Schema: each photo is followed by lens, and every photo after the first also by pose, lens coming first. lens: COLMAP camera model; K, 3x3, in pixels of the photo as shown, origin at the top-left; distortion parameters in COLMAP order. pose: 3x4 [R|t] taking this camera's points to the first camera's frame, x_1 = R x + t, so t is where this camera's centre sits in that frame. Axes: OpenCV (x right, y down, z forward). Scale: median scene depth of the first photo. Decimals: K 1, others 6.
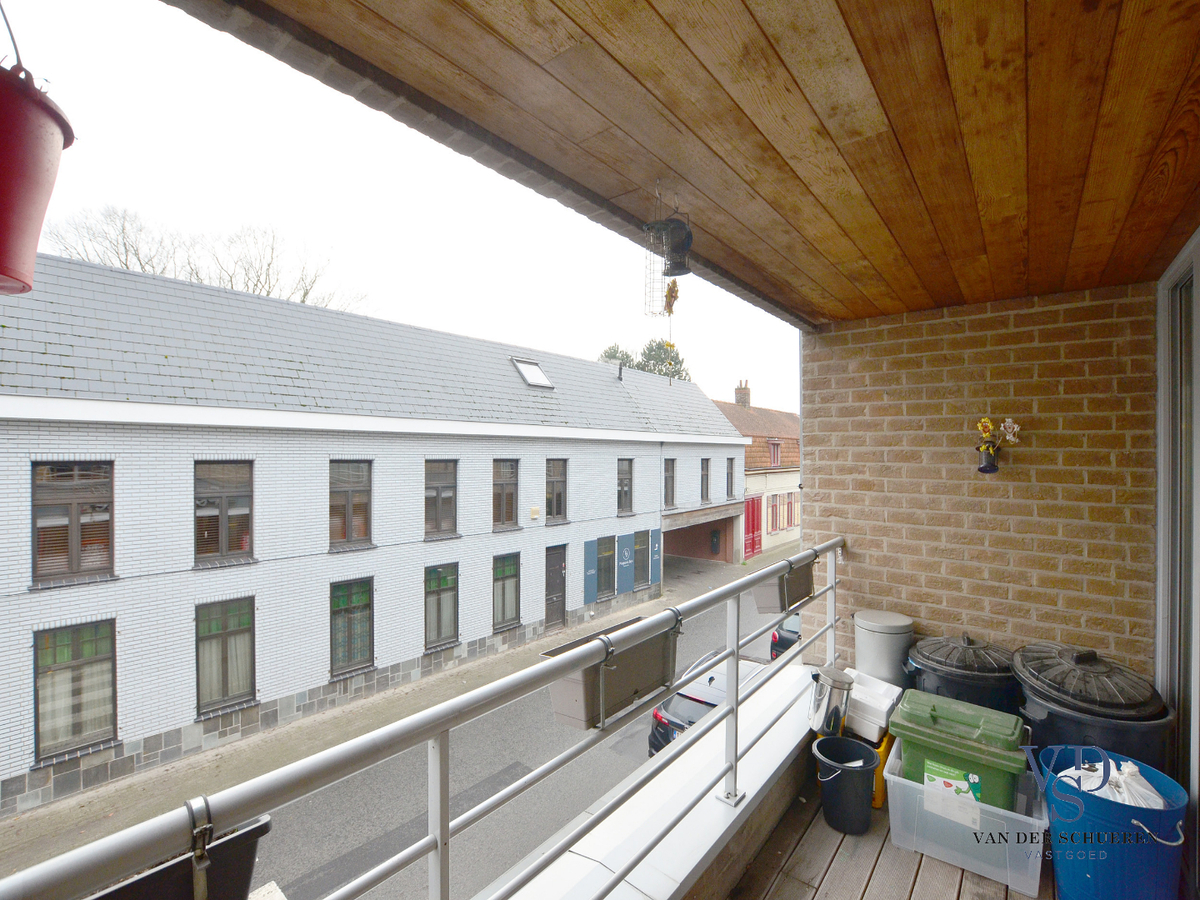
lens RADIAL K [[533.9, 0, 600.1], [0, 533.9, 443.5], [0, 0, 1]] dist [-0.002942, -0.000542]
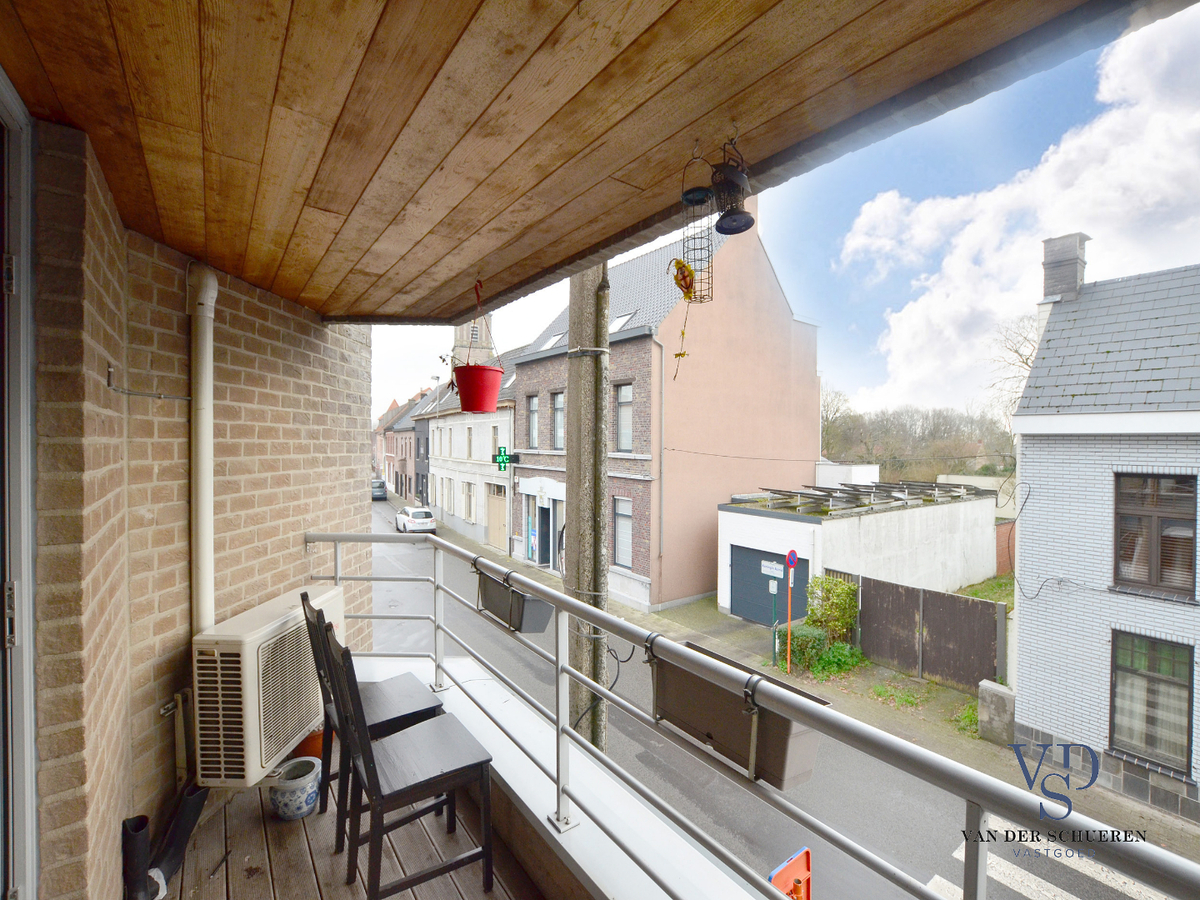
lens RADIAL K [[536.0, 0, 603.8], [0, 536.0, 456.2], [0, 0, 1]] dist [-0.037345, 0.007599]
pose [[-0.244176, 0.002843, -0.969727, 0.212445], [-0.007693, 0.999959, 0.004869, 0.003113], [0.969701, 0.008649, -0.244144, 0.236612]]
